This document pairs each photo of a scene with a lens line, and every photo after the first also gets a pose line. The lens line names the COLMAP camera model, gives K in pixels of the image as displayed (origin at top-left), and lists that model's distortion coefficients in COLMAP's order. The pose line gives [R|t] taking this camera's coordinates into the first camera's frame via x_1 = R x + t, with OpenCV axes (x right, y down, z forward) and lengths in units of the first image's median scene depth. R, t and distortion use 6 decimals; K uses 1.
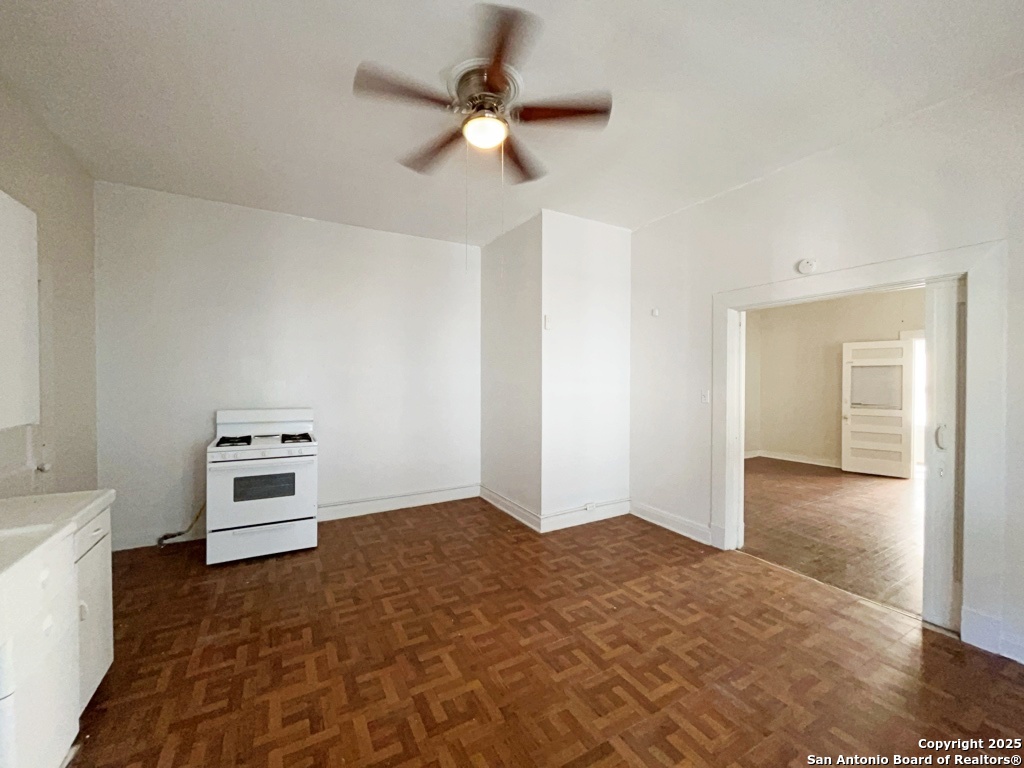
lens RADIAL K [[413.6, 0, 512.2], [0, 413.6, 386.5], [0, 0, 1]] dist [-0.000888, 0.000360]
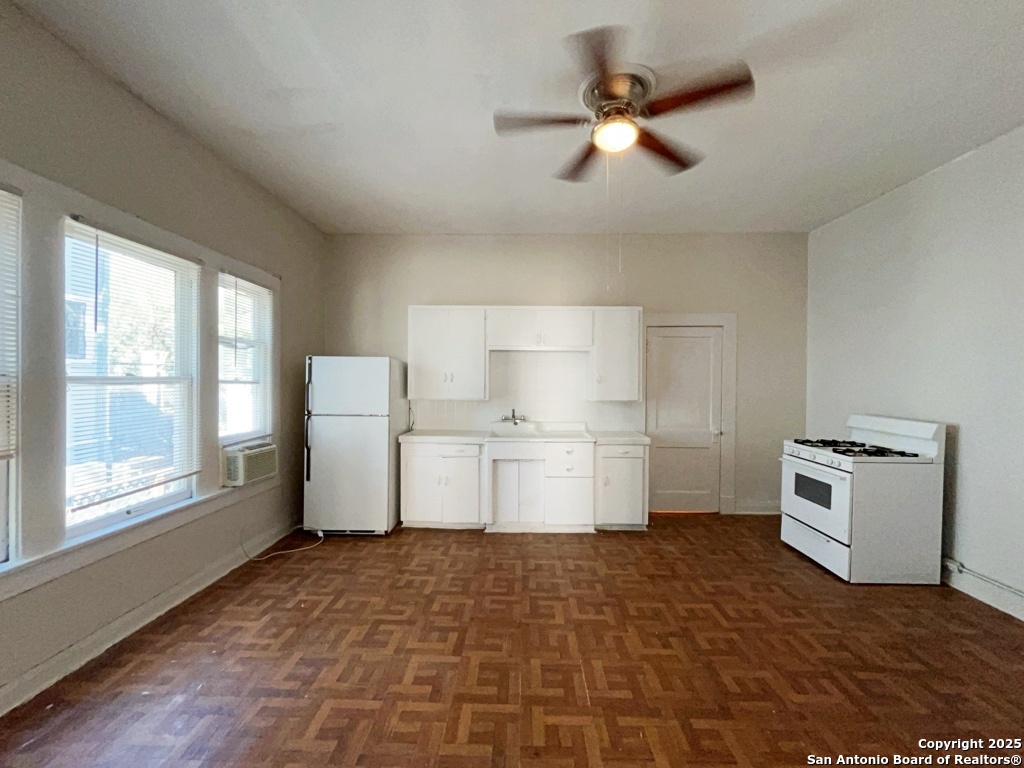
lens RADIAL K [[413.6, 0, 513.9], [0, 413.6, 381.0], [0, 0, 1]] dist [-0.000888, 0.000360]
pose [[-0.514935, -0.008345, -0.857188, 0.821906], [-0.021972, 0.999753, 0.003466, -0.010009], [0.856947, 0.020619, -0.514991, 1.163252]]
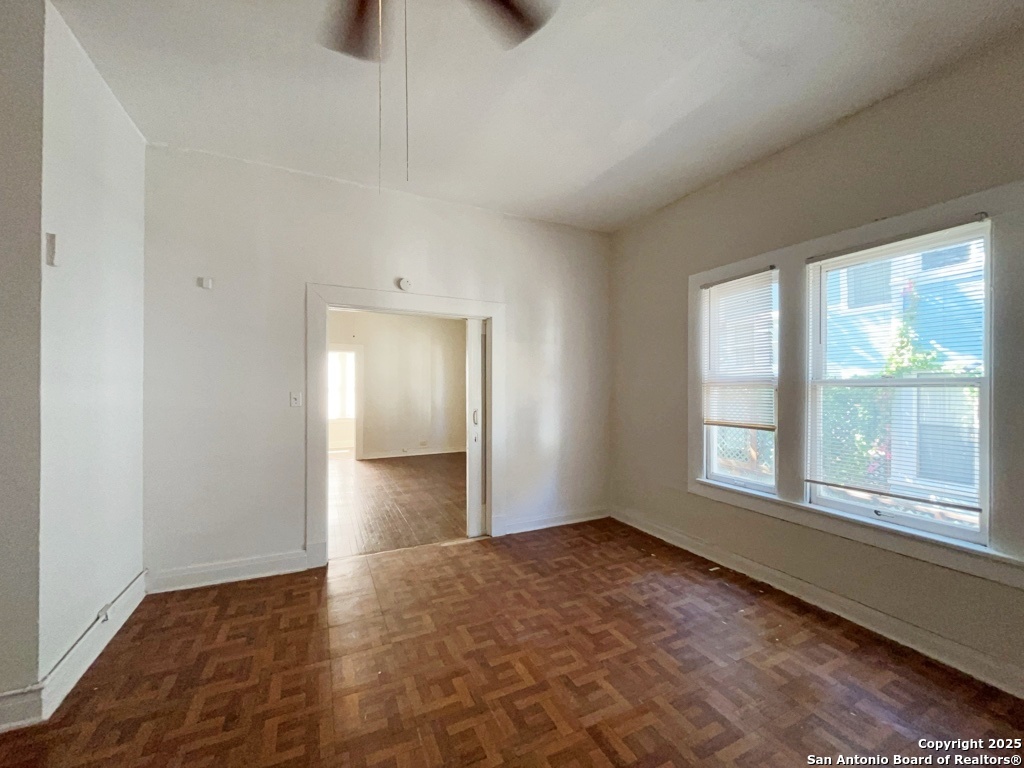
lens RADIAL K [[413.6, 0, 518.3], [0, 413.6, 381.6], [0, 0, 1]] dist [-0.000888, 0.000360]
pose [[0.066399, 0.007781, 0.997763, -0.524245], [0.014878, 0.999851, -0.008788, 0.002663], [-0.997682, 0.015429, 0.066273, 0.703173]]
